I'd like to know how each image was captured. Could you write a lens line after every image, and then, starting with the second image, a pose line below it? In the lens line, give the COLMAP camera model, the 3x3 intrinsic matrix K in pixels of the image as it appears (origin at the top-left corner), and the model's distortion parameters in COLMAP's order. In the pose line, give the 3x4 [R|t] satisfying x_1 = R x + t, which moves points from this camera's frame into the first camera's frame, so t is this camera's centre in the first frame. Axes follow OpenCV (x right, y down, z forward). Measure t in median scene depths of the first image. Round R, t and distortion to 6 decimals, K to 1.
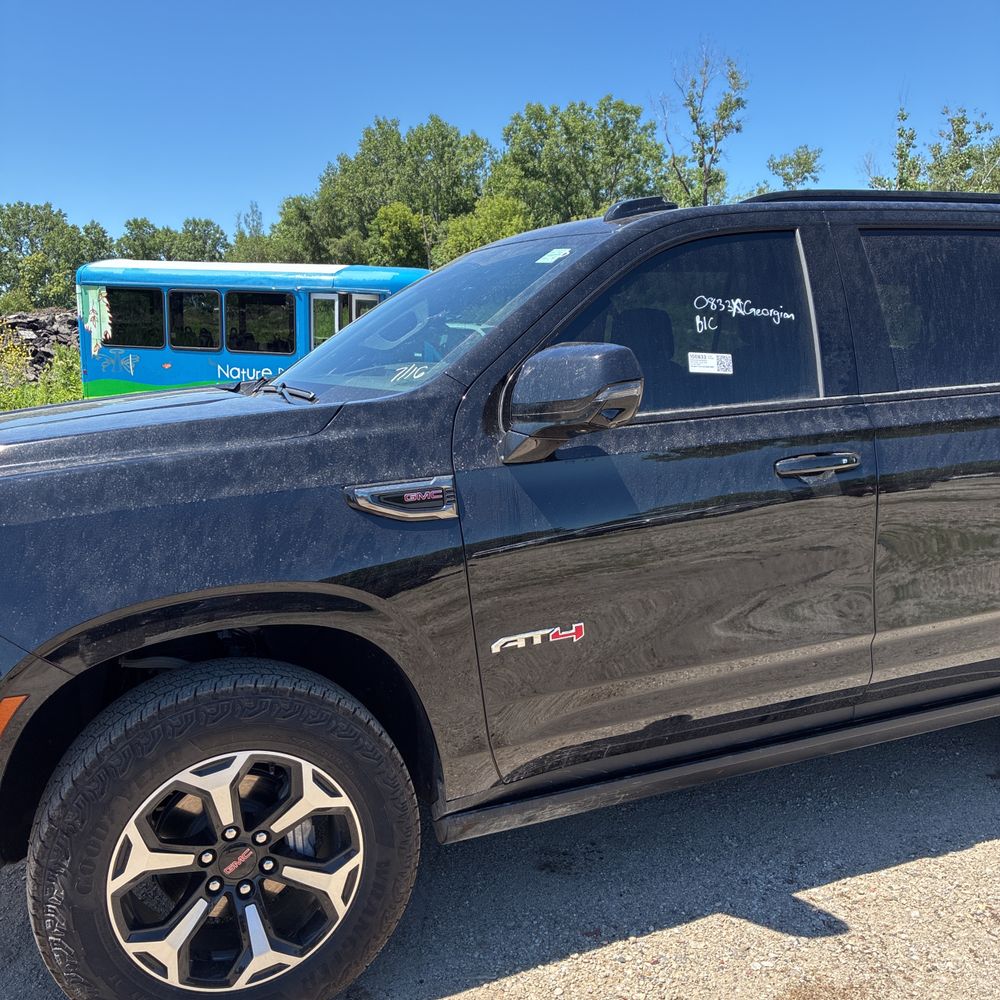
lens RADIAL K [[1013.8, 0, 501.9], [0, 1013.8, 506.3], [0, 0, 1]] dist [0.021546, 0.000000]
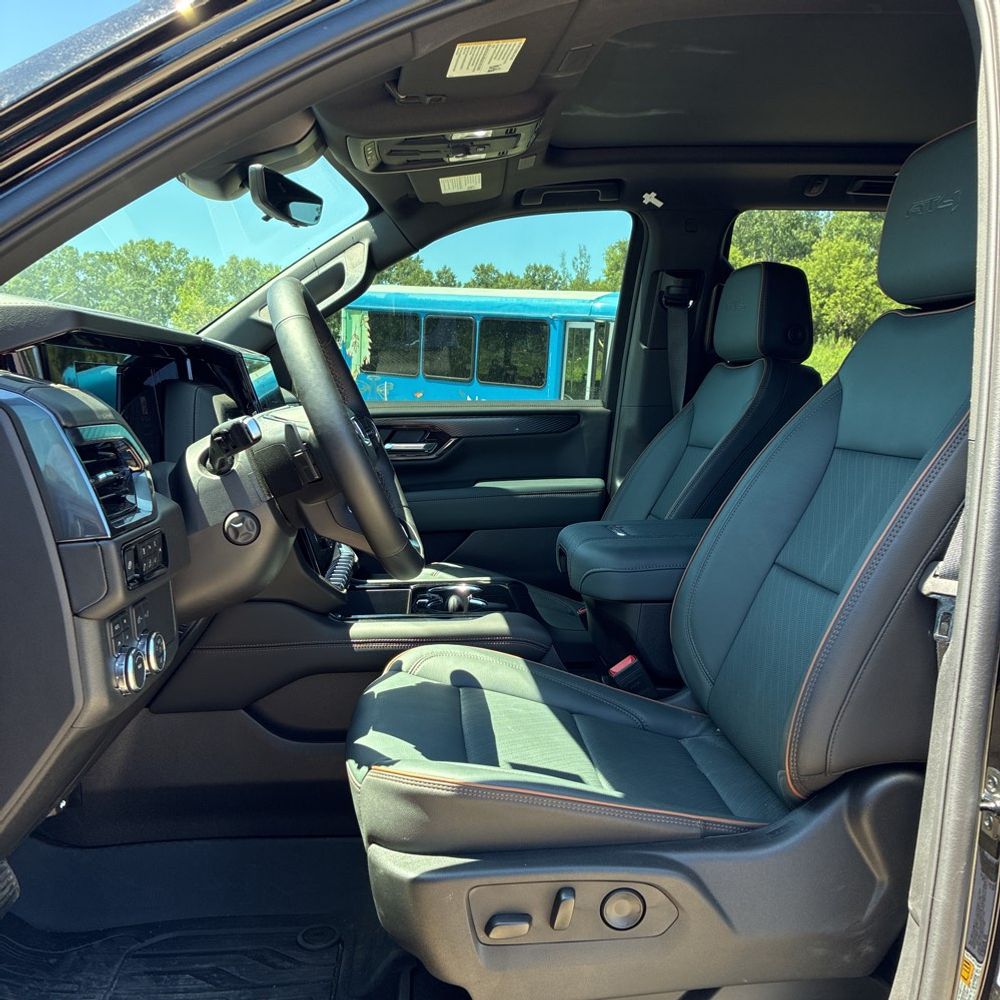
lens RADIAL K [[1013.8, 0, 504.3], [0, 1013.8, 499.5], [0, 0, 1]] dist [0.021546, 0.000000]
pose [[0.948834, 0.073367, -0.307135, 0.265192], [-0.088912, 0.995355, -0.036910, -0.068650], [0.303001, 0.062329, 0.950950, 0.706688]]
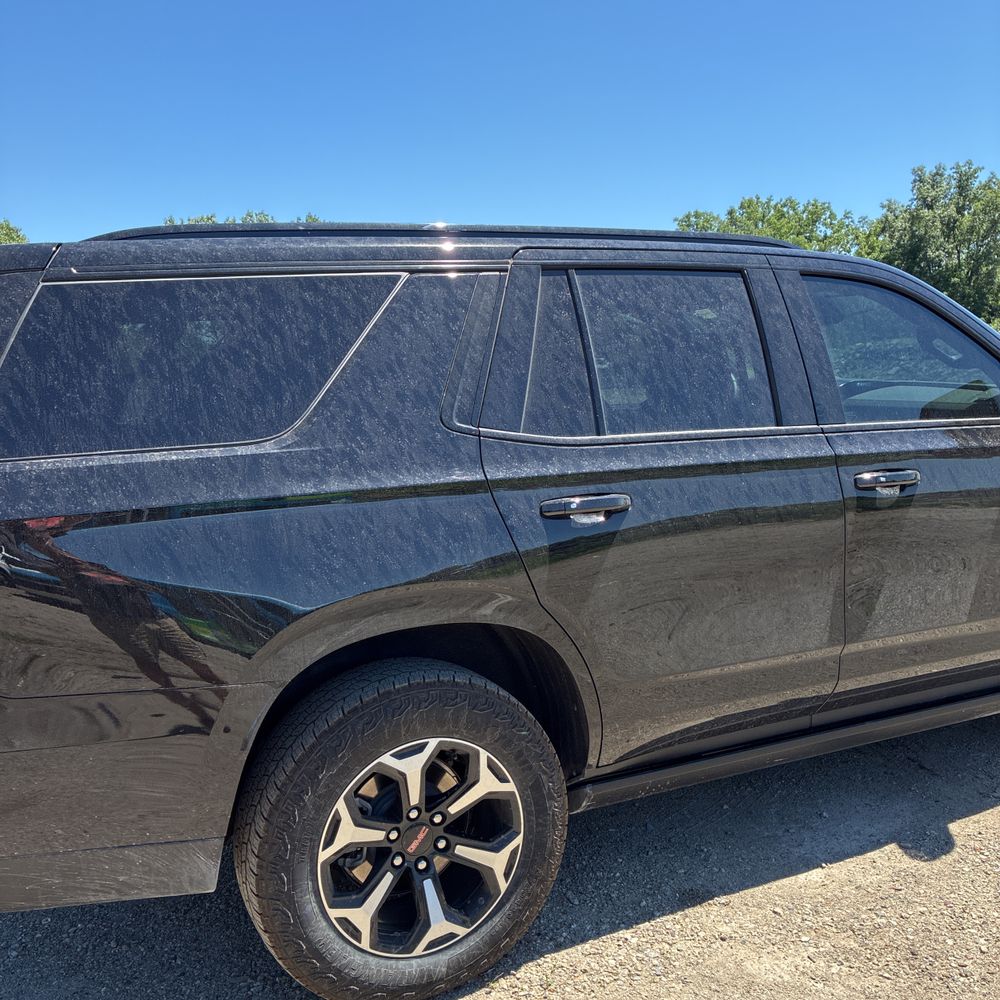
lens RADIAL K [[1013.8, 0, 489.7], [0, 1013.8, 496.5], [0, 0, 1]] dist [0.021546, 0.000000]
pose [[0.997122, 0.030047, 0.069610, -0.225500], [-0.026372, 0.998239, -0.053128, 0.024751], [-0.071084, 0.051140, 0.996159, -0.116091]]
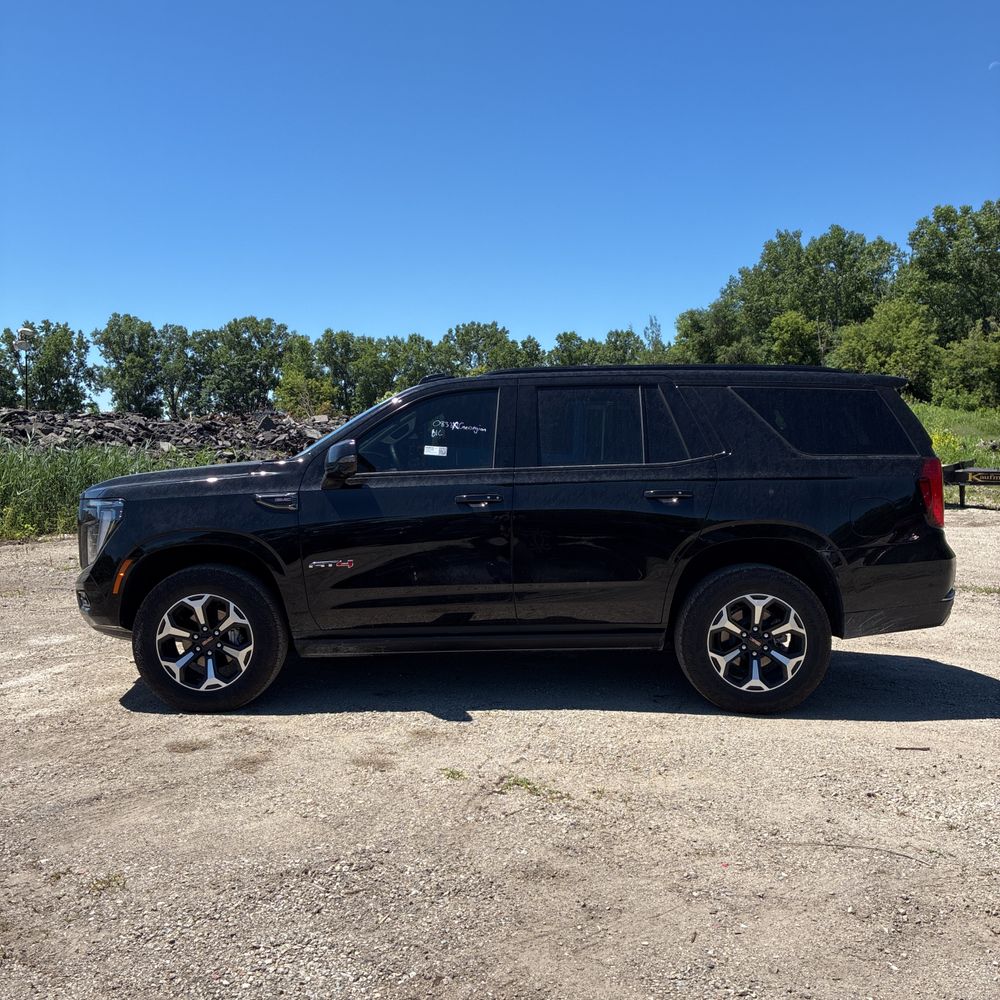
lens RADIAL K [[1013.8, 0, 485.6], [0, 1013.8, 502.2], [0, 0, 1]] dist [0.021546, 0.000000]
pose [[0.910611, 0.038278, -0.411489, 1.160240], [-0.080514, 0.993054, -0.085796, 0.139284], [0.405346, 0.111257, 0.907368, -0.867020]]
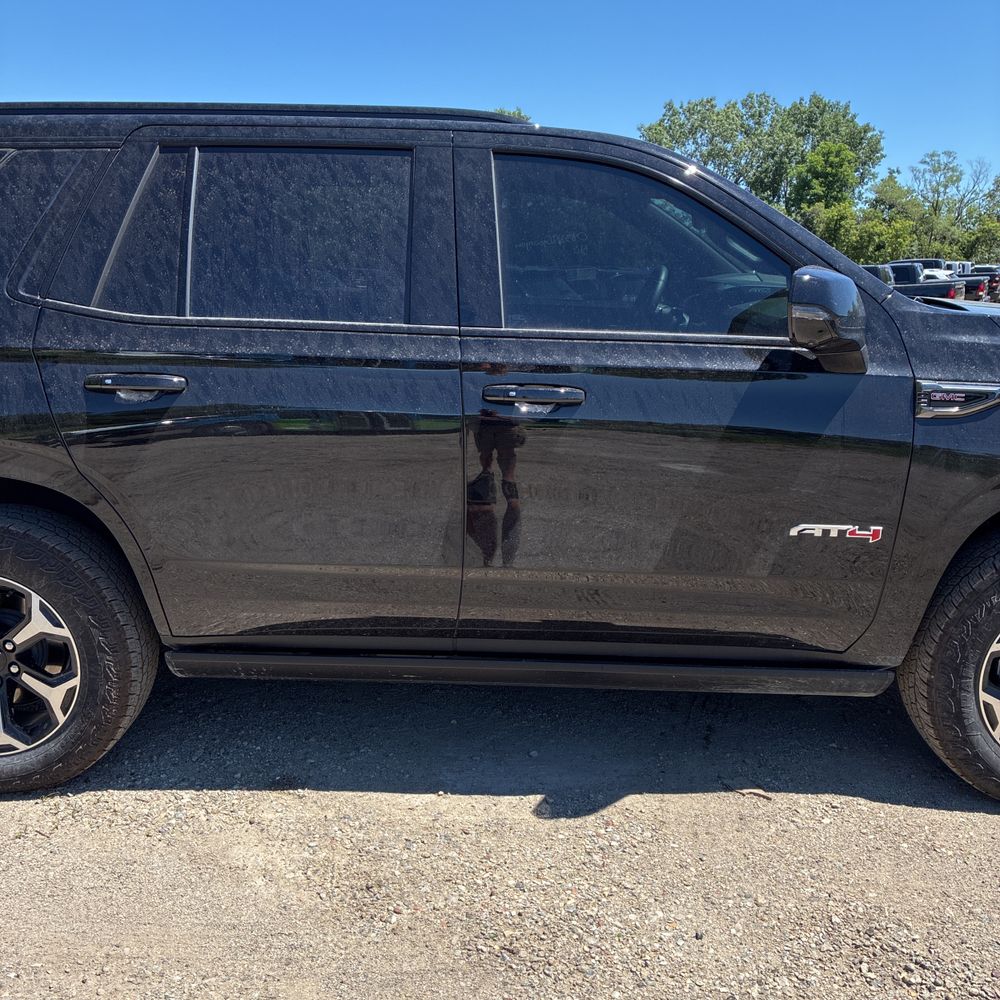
lens RADIAL K [[1013.8, 0, 497.4], [0, 1013.8, 501.3], [0, 0, 1]] dist [0.021546, 0.000000]
pose [[0.918828, 0.169466, -0.356421, 0.628684], [-0.145006, 0.984910, 0.094477, -0.051368], [0.367053, -0.035125, 0.929537, 0.039267]]
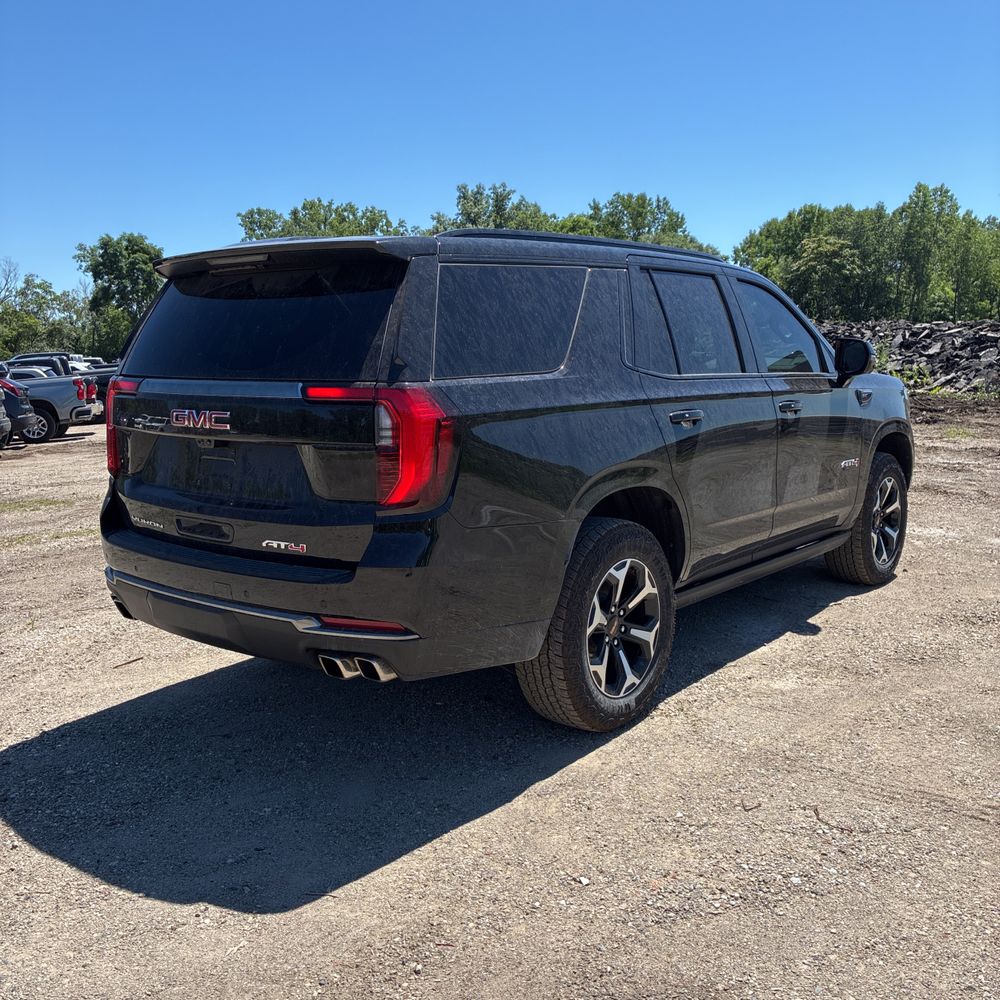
lens RADIAL K [[1013.8, 0, 500.7], [0, 1013.8, 493.7], [0, 0, 1]] dist [0.021546, 0.000000]
pose [[0.876727, -0.009824, 0.480889, -1.073835], [0.039326, 0.997908, -0.051310, 0.168615], [-0.479379, 0.063897, 0.875279, -0.393860]]
